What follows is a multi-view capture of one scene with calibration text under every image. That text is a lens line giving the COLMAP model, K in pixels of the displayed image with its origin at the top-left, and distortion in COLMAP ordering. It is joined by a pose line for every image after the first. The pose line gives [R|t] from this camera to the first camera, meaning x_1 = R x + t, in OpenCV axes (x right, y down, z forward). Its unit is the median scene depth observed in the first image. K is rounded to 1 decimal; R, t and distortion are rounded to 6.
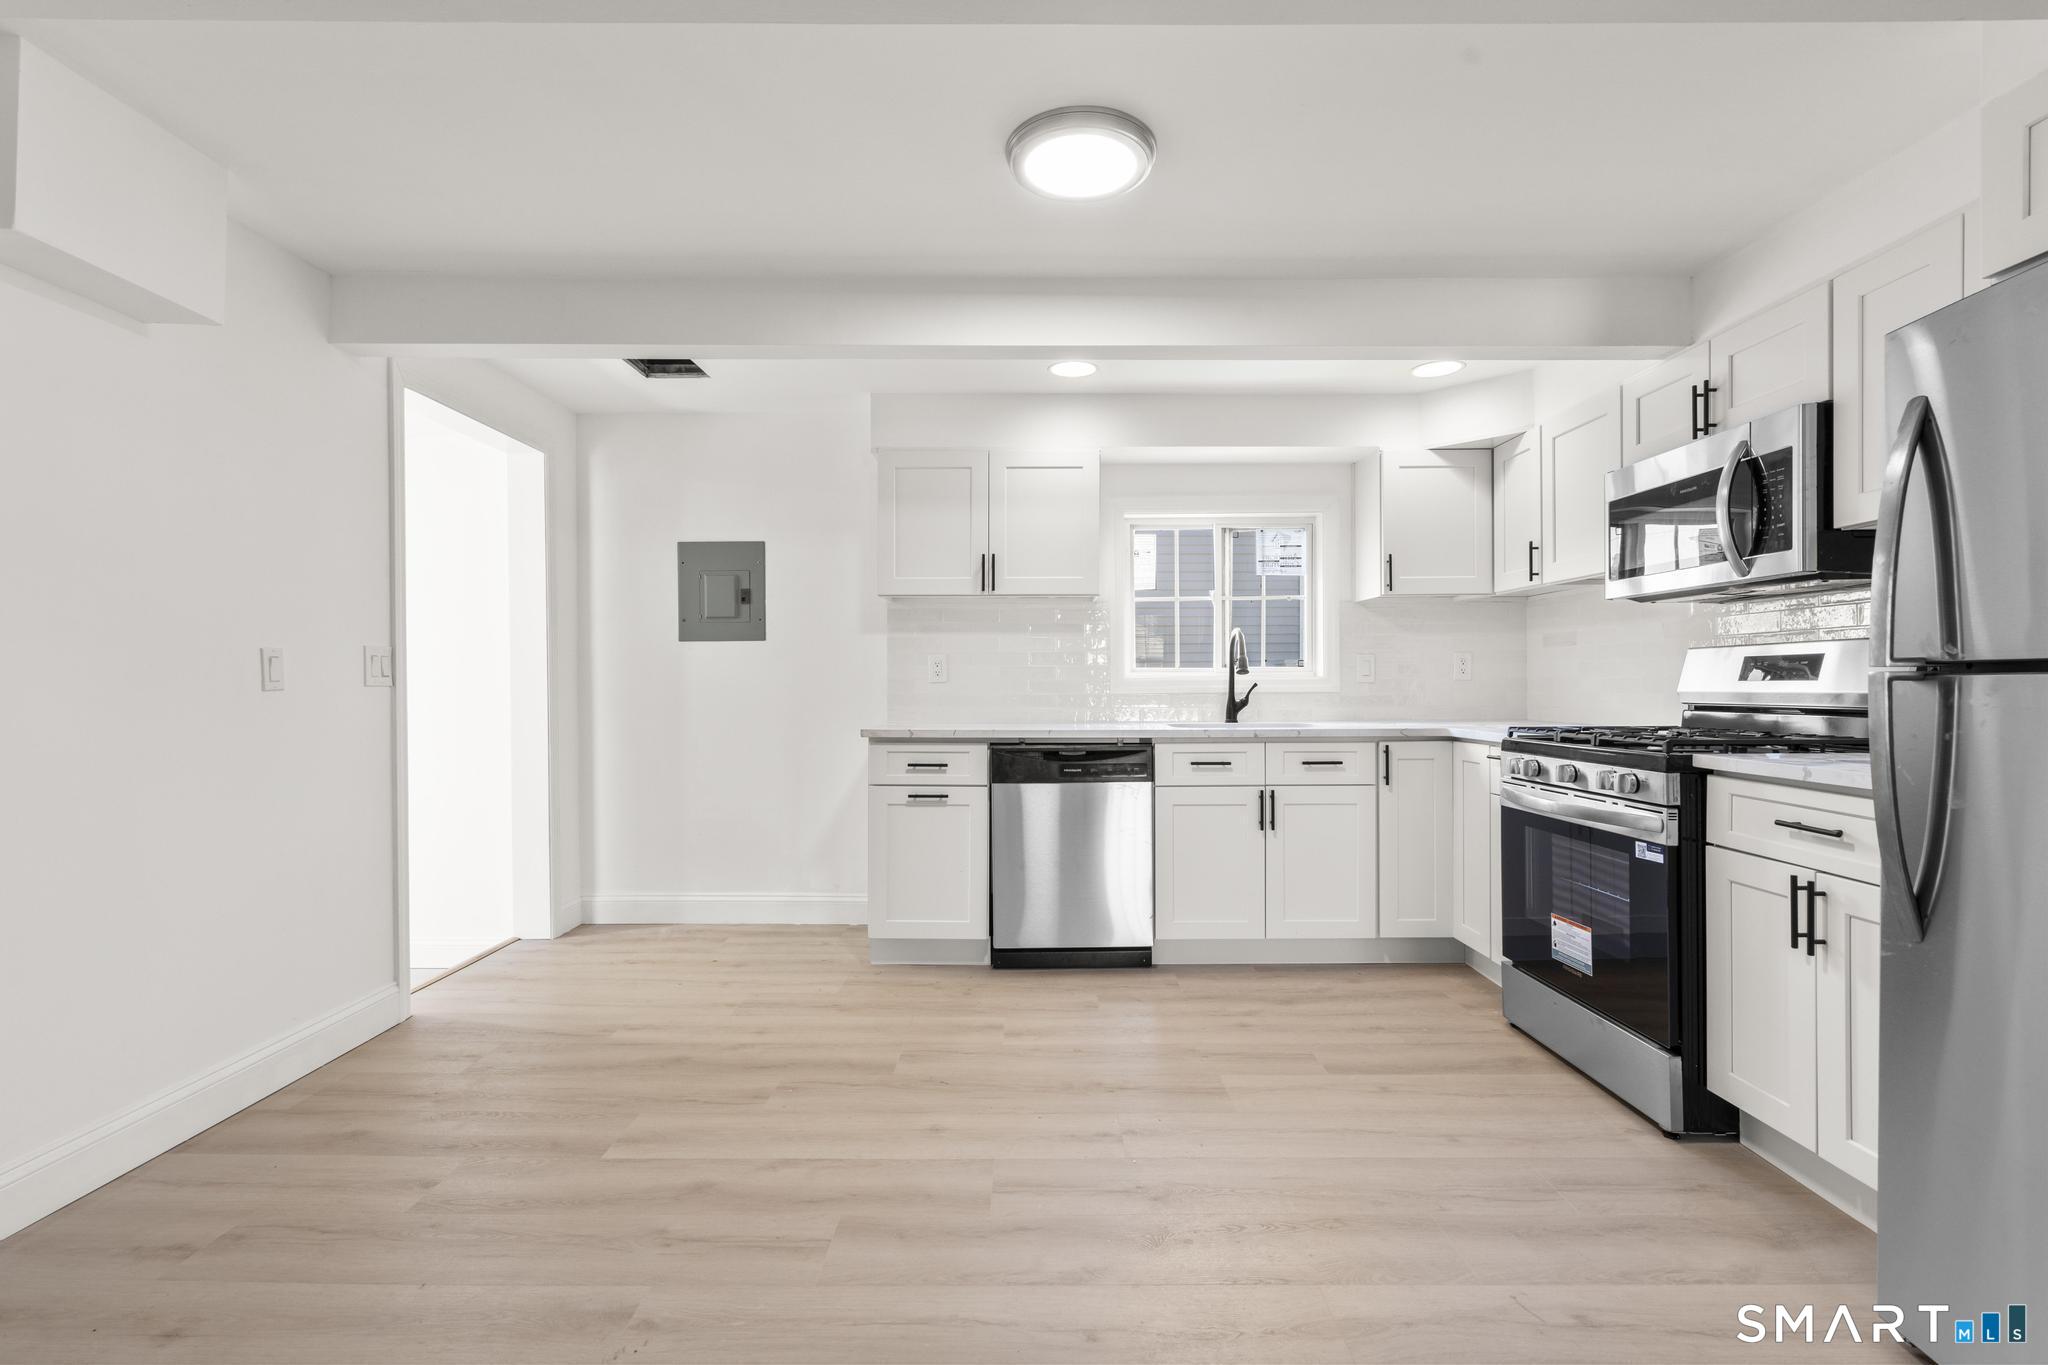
lens RADIAL K [[916.2, 0, 1024.6], [0, 916.2, 686.0], [0, 0, 1]] dist [-0.009014, 0.003947]
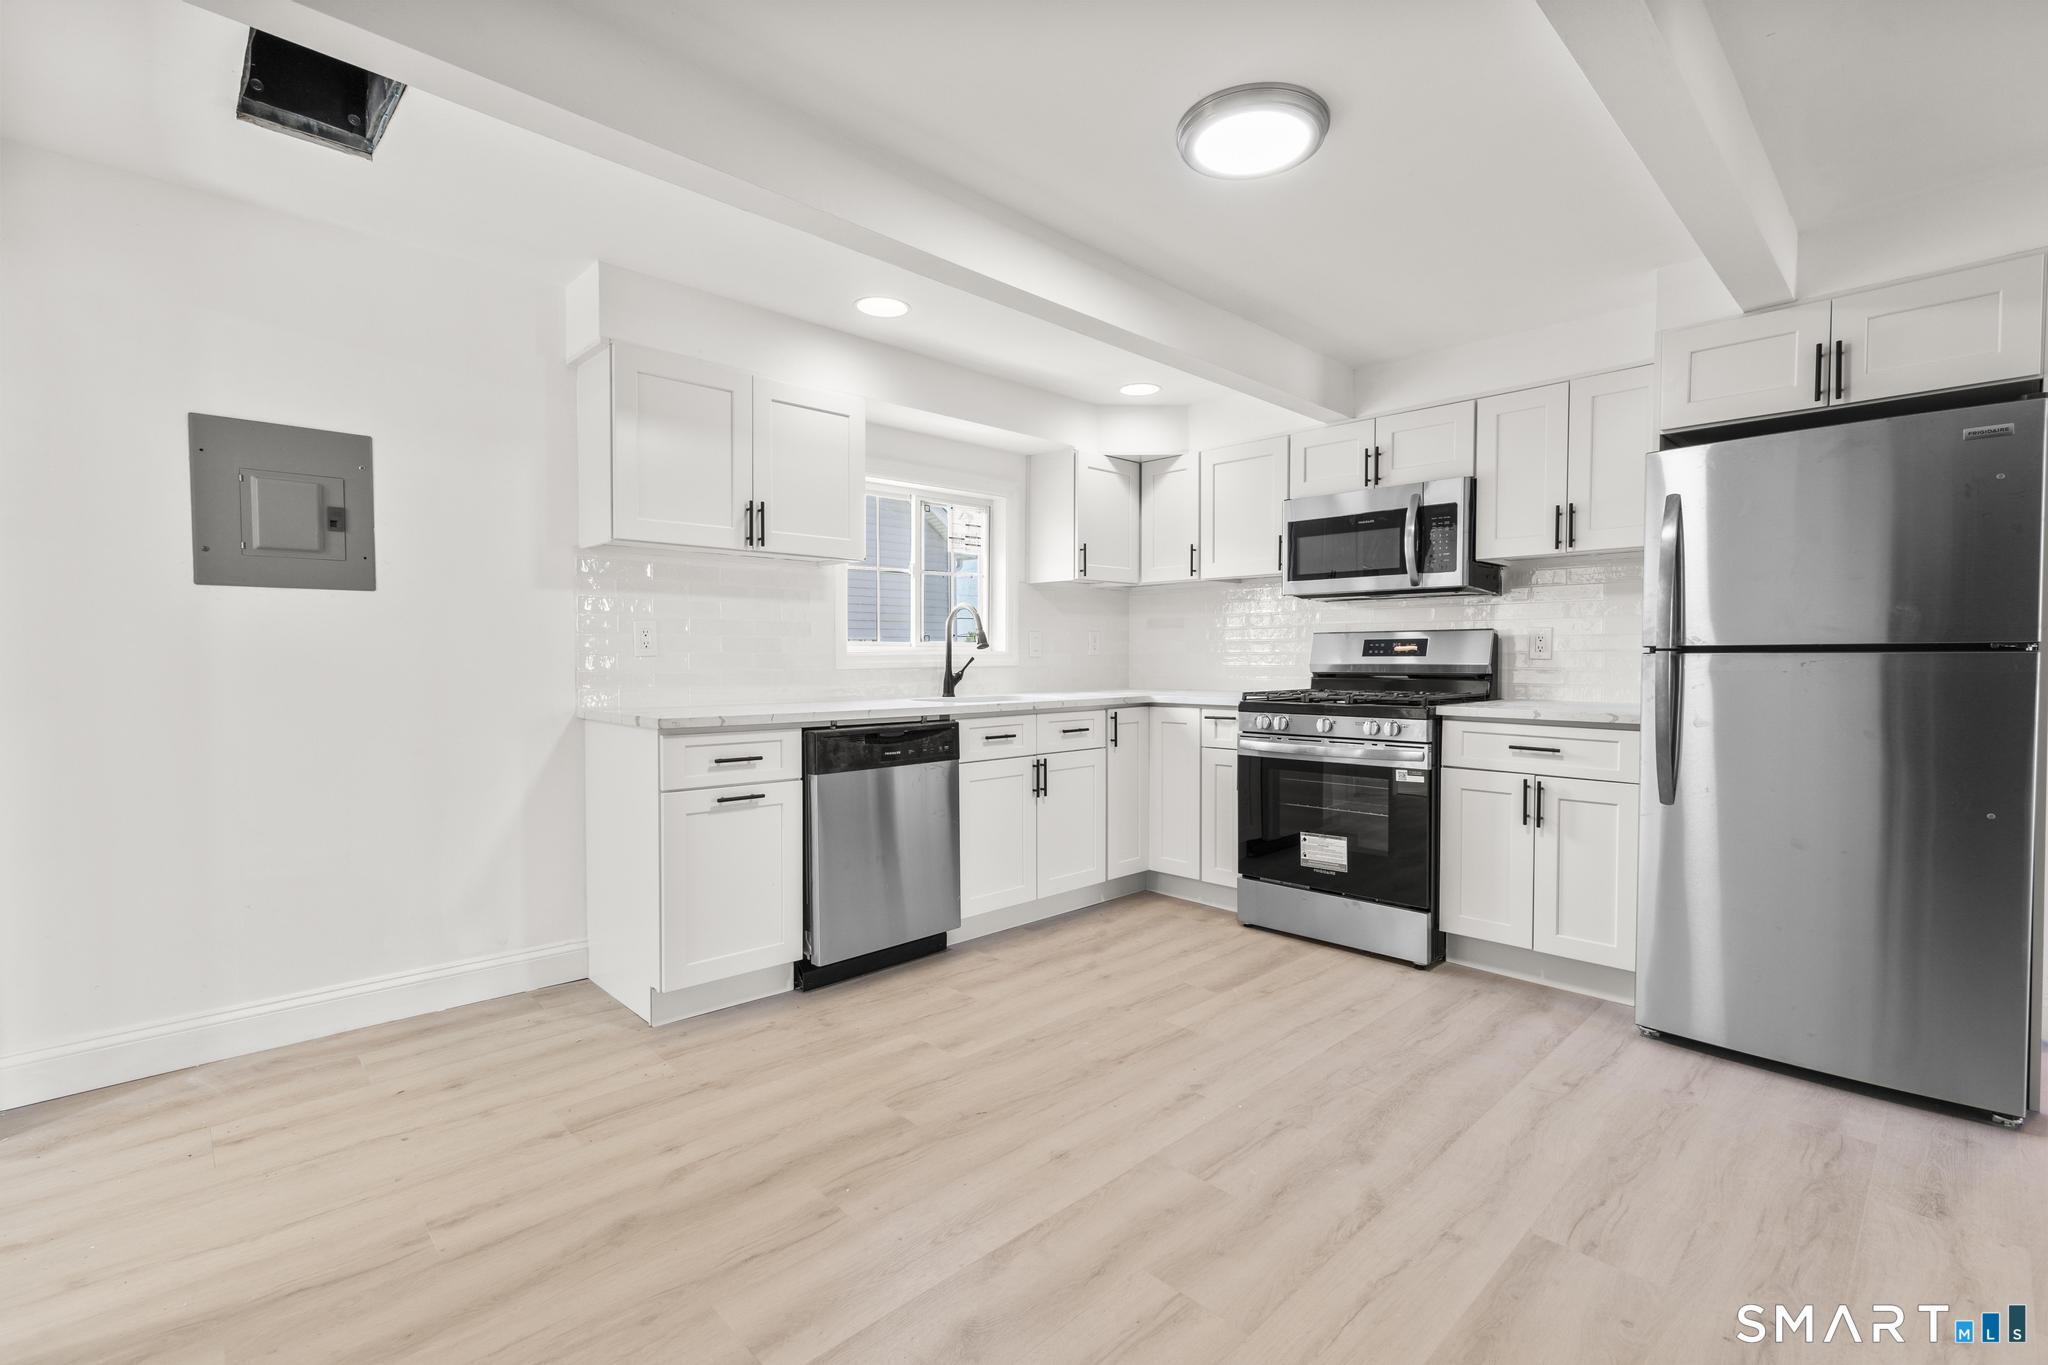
lens RADIAL K [[916.2, 0, 1024.6], [0, 916.2, 686.0], [0, 0, 1]] dist [-0.009014, 0.003947]
pose [[0.718379, -0.020054, 0.695362, -0.489452], [0.000853, 0.999609, 0.027947, 0.000094], [-0.695651, -0.019484, 0.718116, 0.259594]]
